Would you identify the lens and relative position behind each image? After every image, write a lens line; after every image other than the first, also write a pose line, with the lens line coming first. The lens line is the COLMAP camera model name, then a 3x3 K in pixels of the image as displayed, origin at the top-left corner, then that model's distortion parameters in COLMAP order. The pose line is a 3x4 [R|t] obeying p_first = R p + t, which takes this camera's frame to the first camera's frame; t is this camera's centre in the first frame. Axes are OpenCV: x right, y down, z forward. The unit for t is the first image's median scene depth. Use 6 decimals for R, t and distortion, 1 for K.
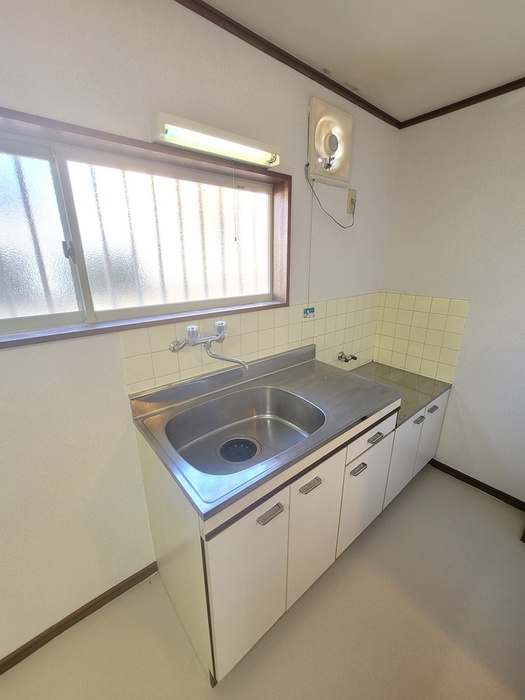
lens RADIAL K [[284.3, 0, 286.0], [0, 284.3, 343.0], [0, 0, 1]] dist [-0.001423, 0.000095]
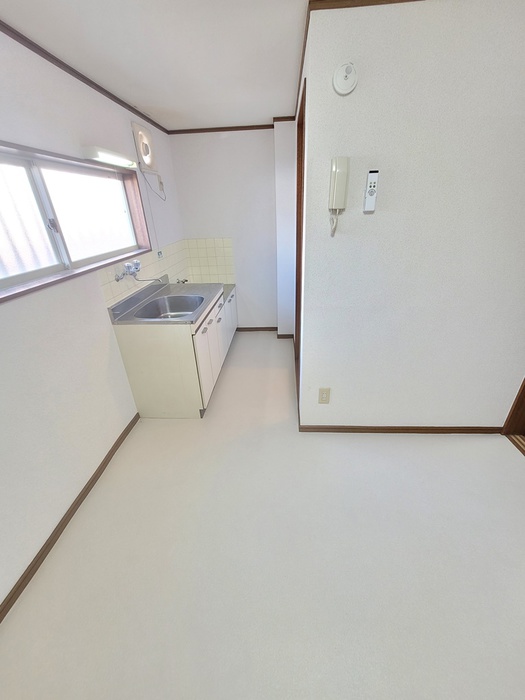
lens RADIAL K [[284.3, 0, 261.6], [0, 284.3, 349.7], [0, 0, 1]] dist [-0.001423, 0.000095]
pose [[0.709497, -0.355953, 0.608204, -0.865078], [0.261716, 0.934424, 0.241571, 0.206796], [-0.654308, -0.012217, 0.756129, -0.804559]]
